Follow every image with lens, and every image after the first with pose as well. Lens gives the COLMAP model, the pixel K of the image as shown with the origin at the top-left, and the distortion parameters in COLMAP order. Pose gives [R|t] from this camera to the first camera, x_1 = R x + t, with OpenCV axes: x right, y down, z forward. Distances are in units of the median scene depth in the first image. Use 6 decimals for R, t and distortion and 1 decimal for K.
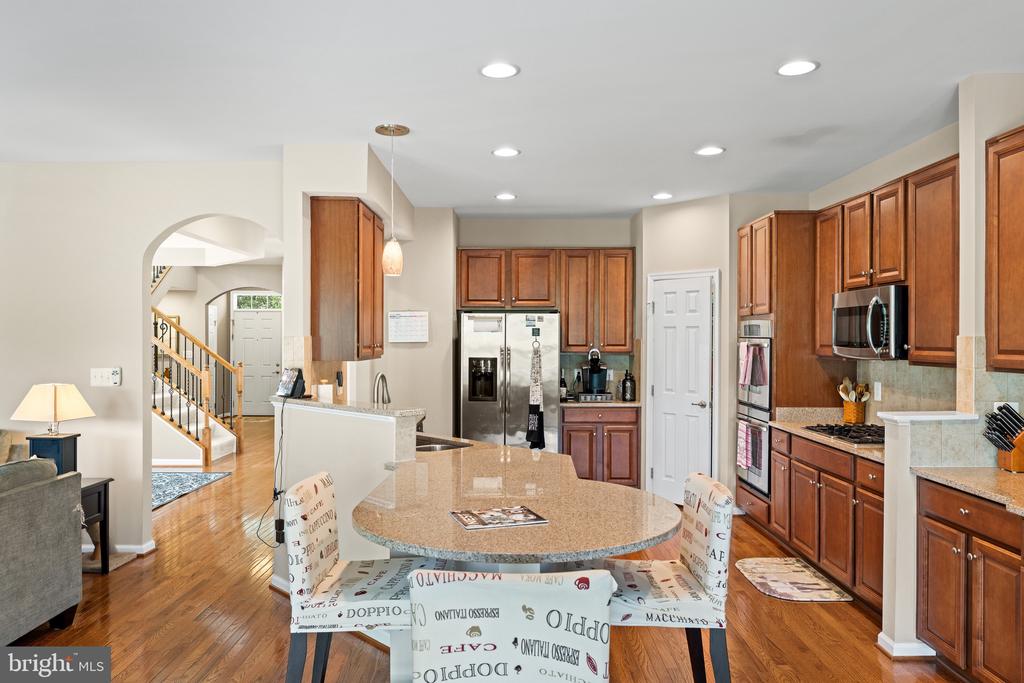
lens RADIAL K [[747.4, 0, 512.7], [0, 747.4, 339.3], [0, 0, 1]] dist [-0.013110, -0.015452]
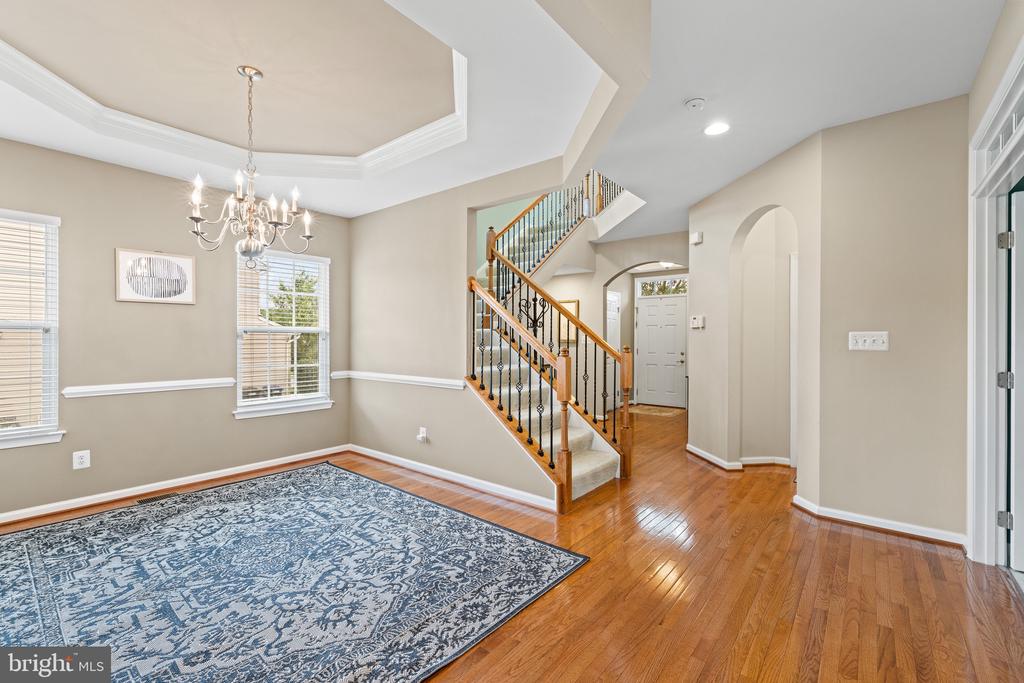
lens RADIAL K [[441.7, 0, 512.7], [0, 441.7, 342.3], [0, 0, 1]] dist [0.001623, 0.000199]
pose [[0.783280, 0.007961, -0.621618, -0.187705], [-0.004638, 0.999965, 0.006962, 0.023861], [0.621651, -0.002570, 0.783290, 0.591297]]
